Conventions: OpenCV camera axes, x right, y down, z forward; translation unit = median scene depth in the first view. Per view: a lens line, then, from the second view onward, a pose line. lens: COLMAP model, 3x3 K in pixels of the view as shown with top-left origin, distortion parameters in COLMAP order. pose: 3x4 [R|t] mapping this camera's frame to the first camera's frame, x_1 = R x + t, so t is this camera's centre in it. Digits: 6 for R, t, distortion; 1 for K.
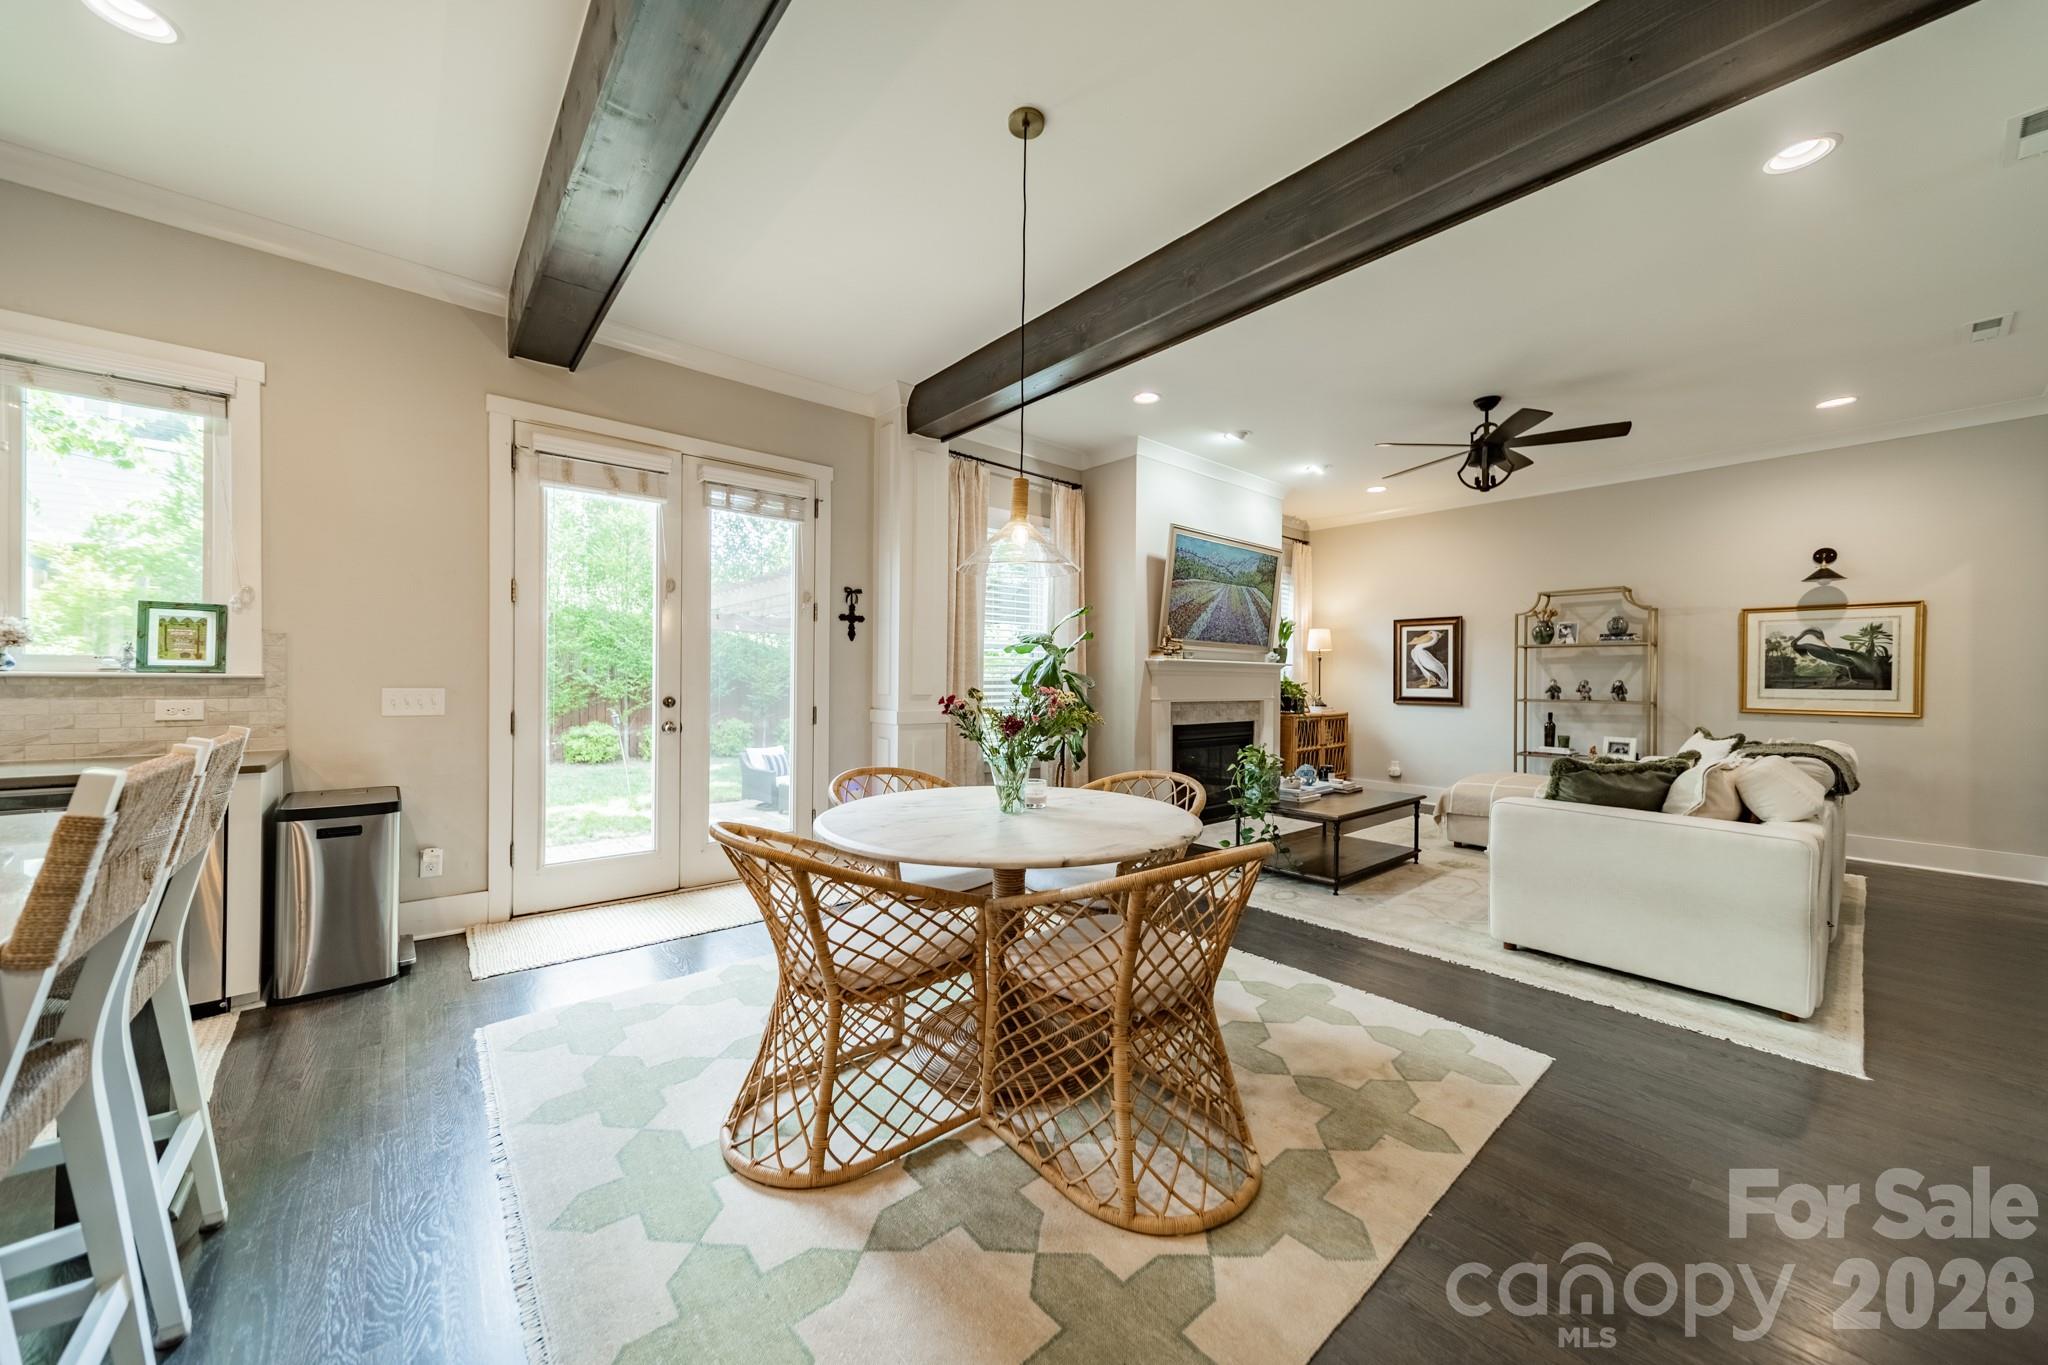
lens RADIAL K [[723.7, 0, 1024.2], [0, 723.7, 682.4], [0, 0, 1]] dist [0.006493, -0.000013]
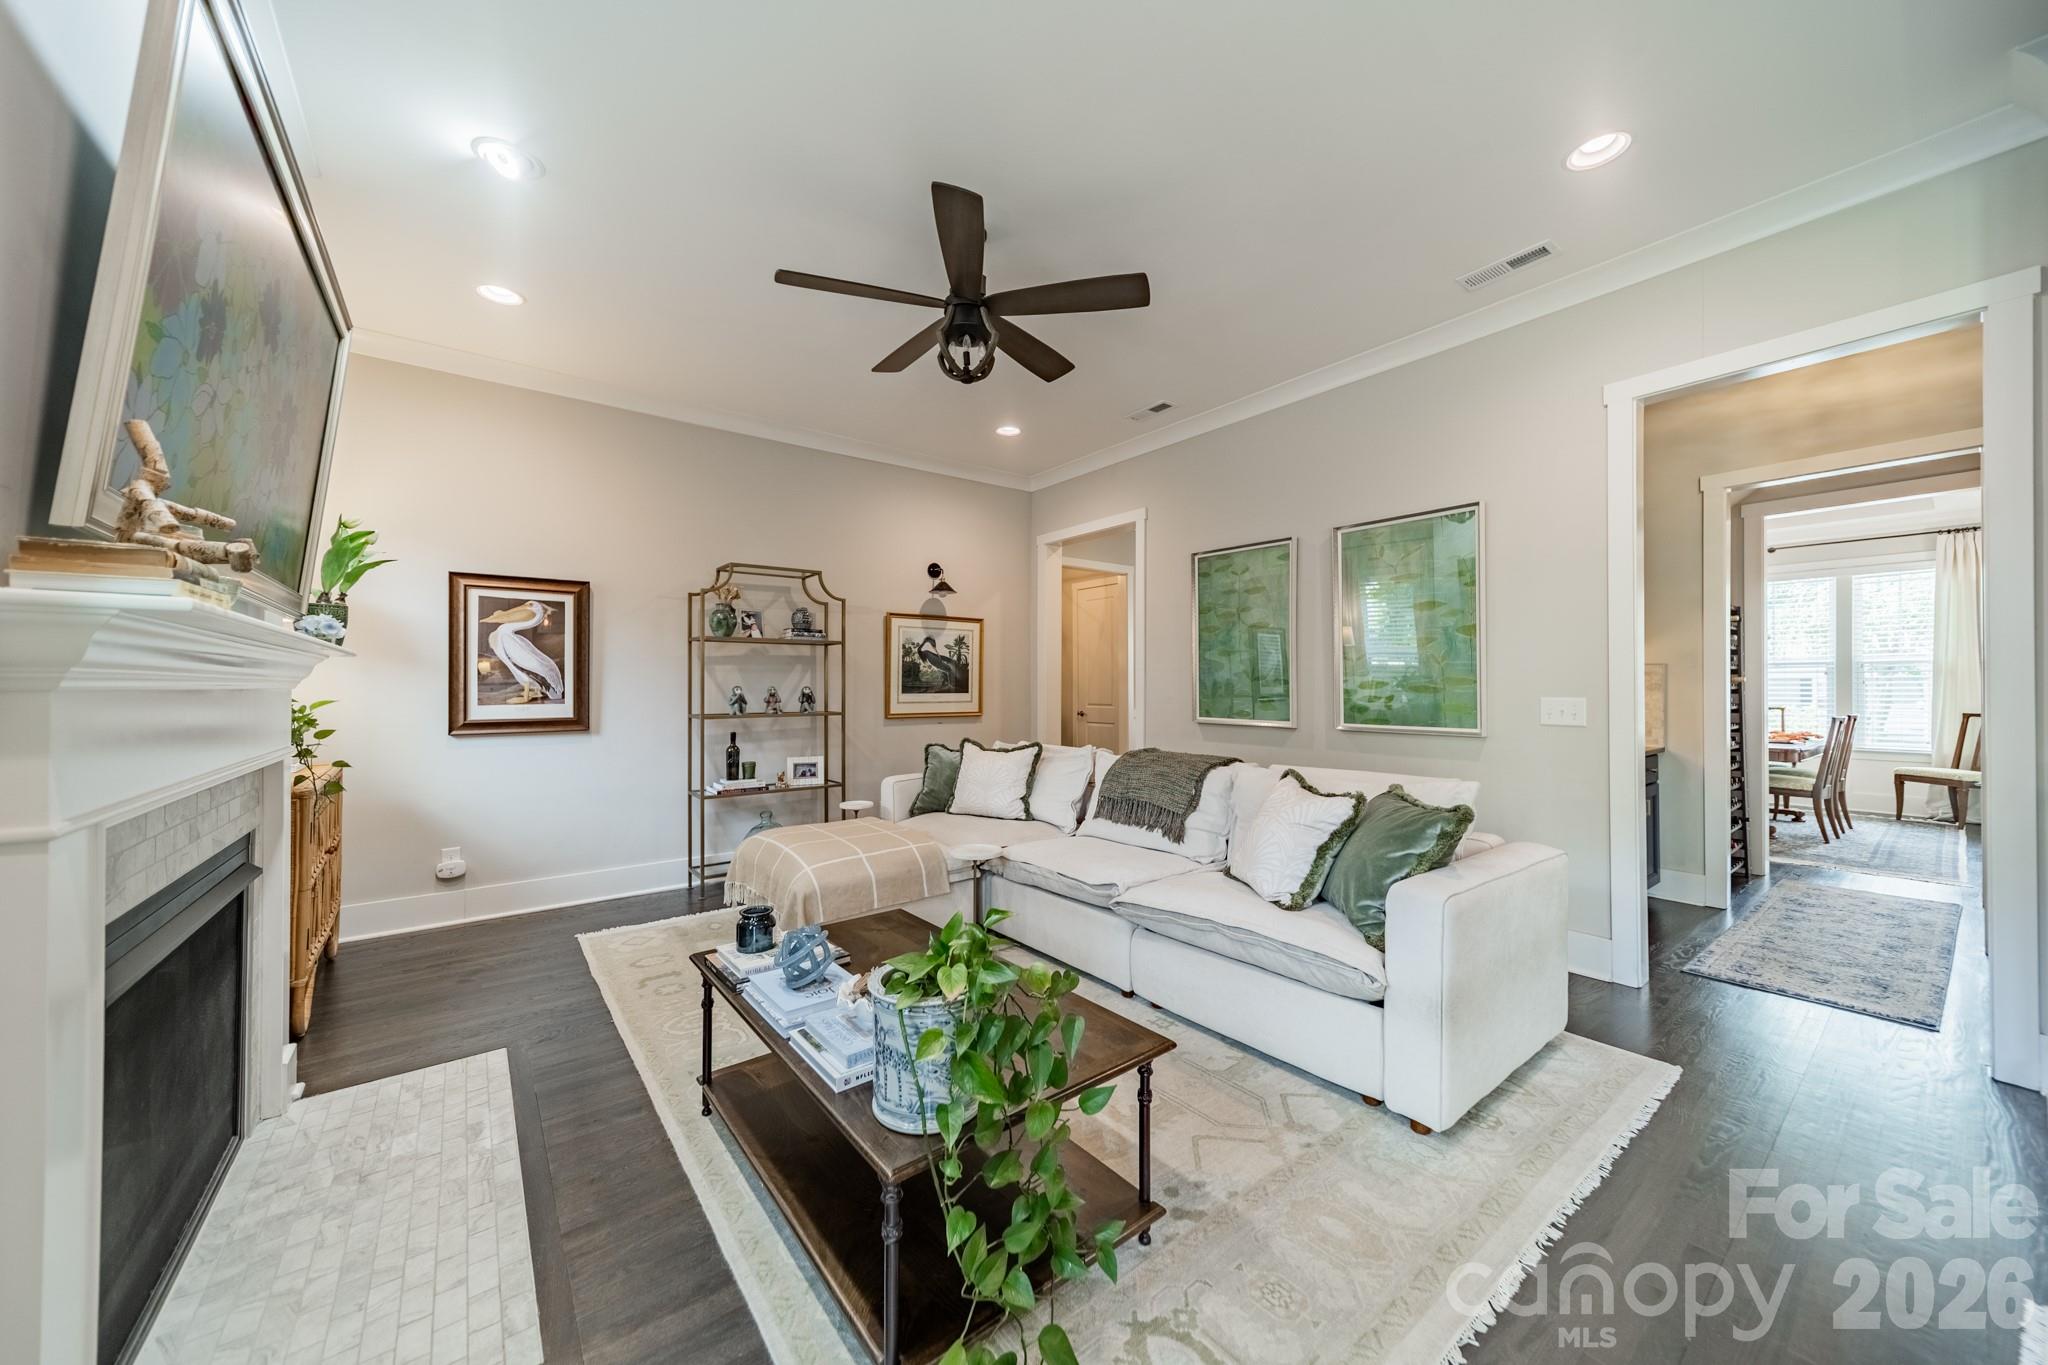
lens RADIAL K [[723.7, 0, 1029.3], [0, 723.7, 672.3], [0, 0, 1]] dist [0.006493, -0.000013]
pose [[0.049686, 0.004590, 0.998754, 0.044201], [0.003801, 0.999981, -0.004785, -0.024826], [-0.998758, 0.004034, 0.049668, 1.253173]]
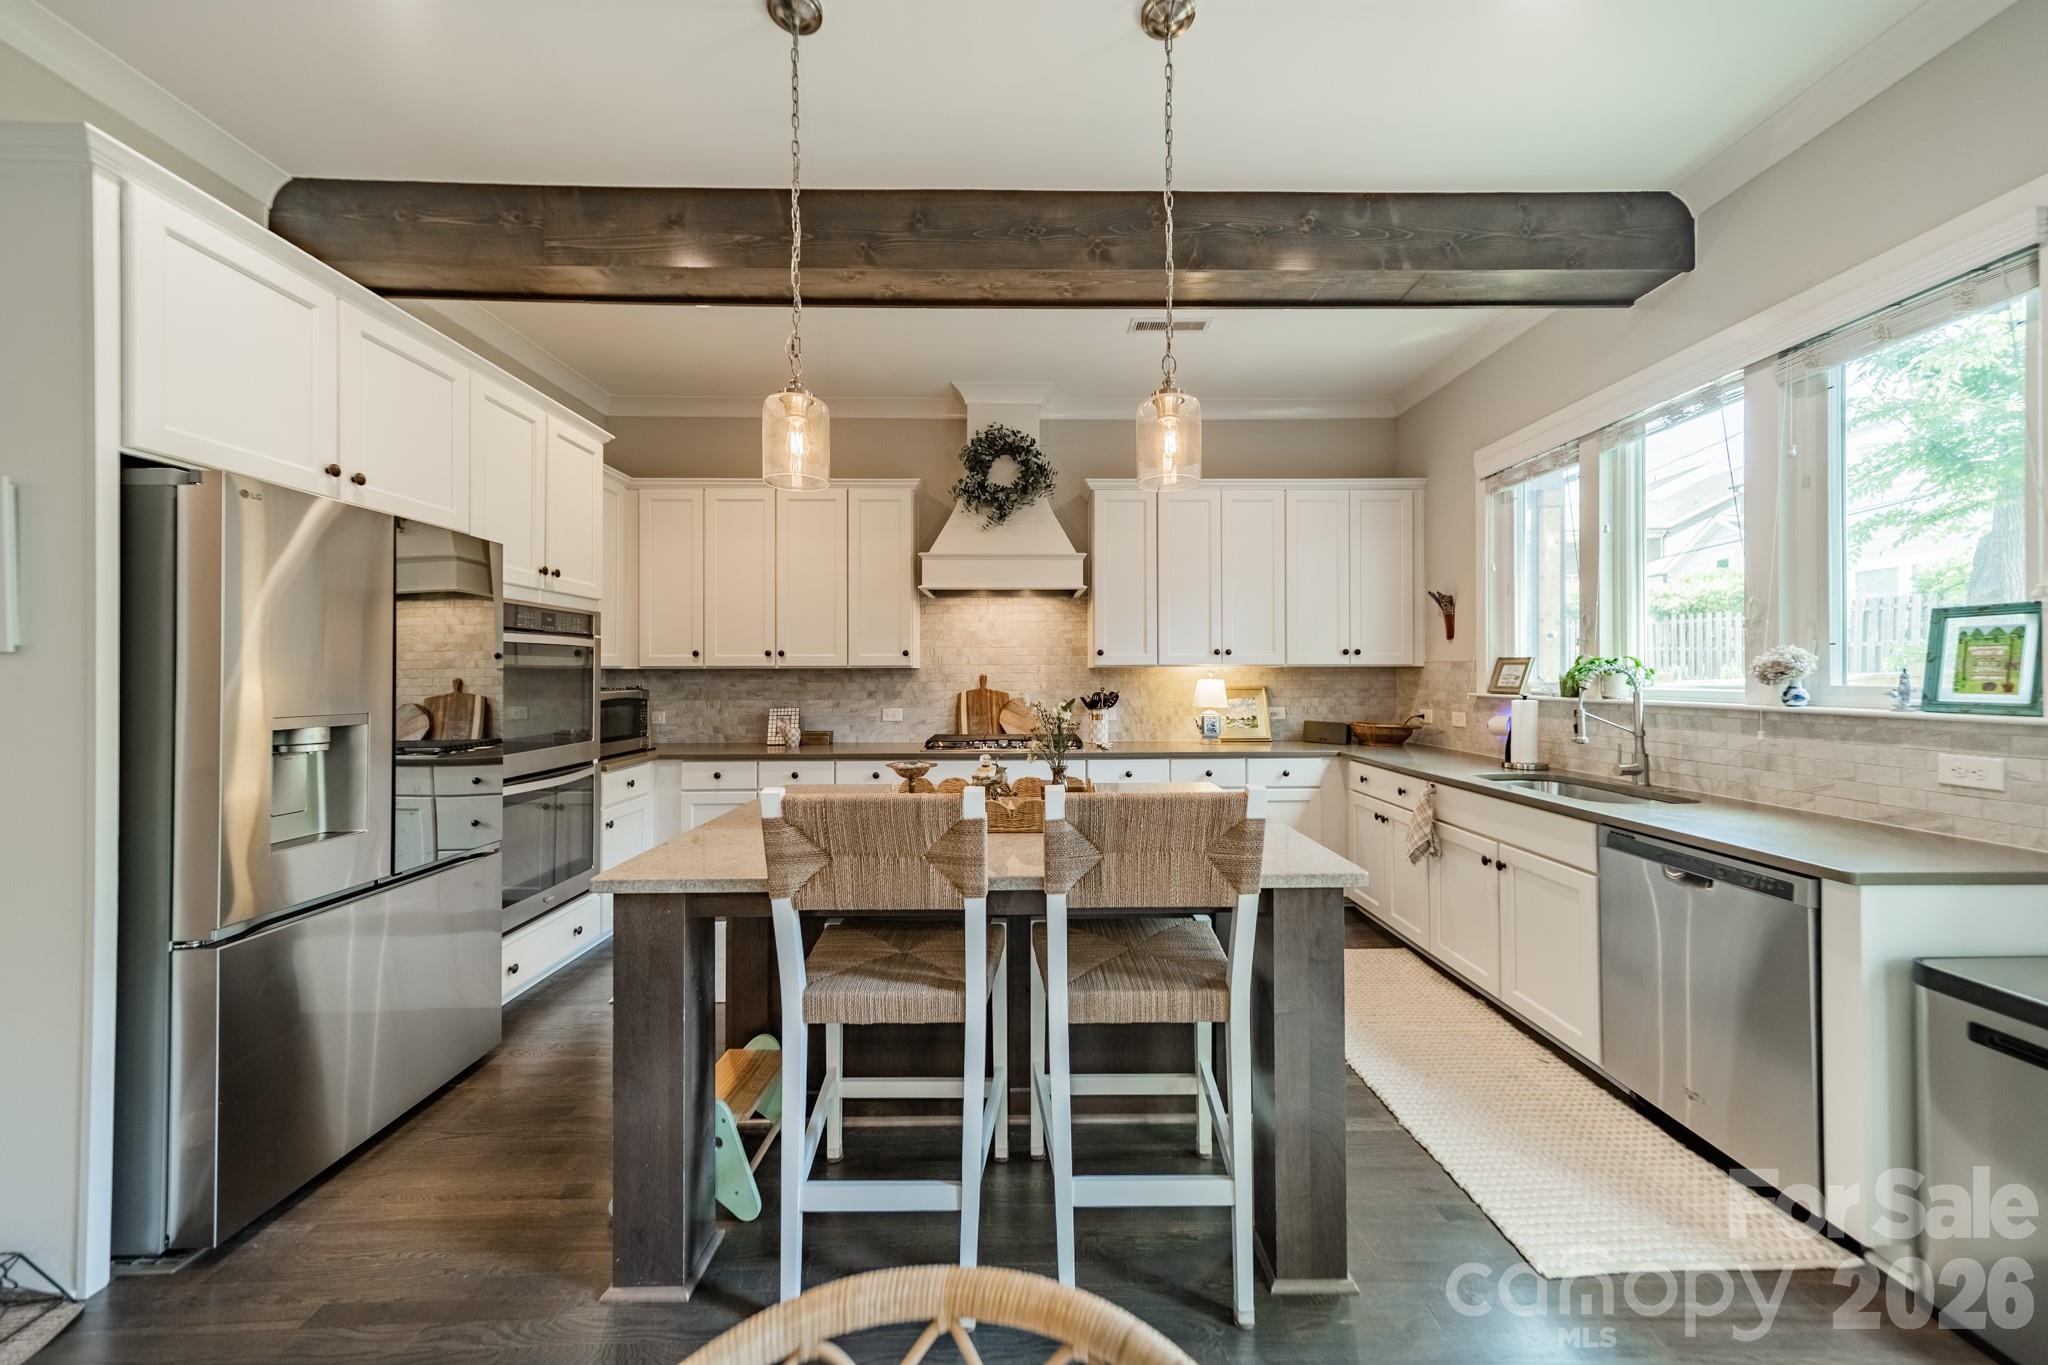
lens RADIAL K [[723.7, 0, 1026.4], [0, 723.7, 668.4], [0, 0, 1]] dist [0.006493, -0.000013]
pose [[-0.642210, -0.009738, -0.766467, -0.097062], [-0.001884, 0.999936, -0.011126, -0.036918], [0.766527, -0.005701, -0.642187, 0.637307]]
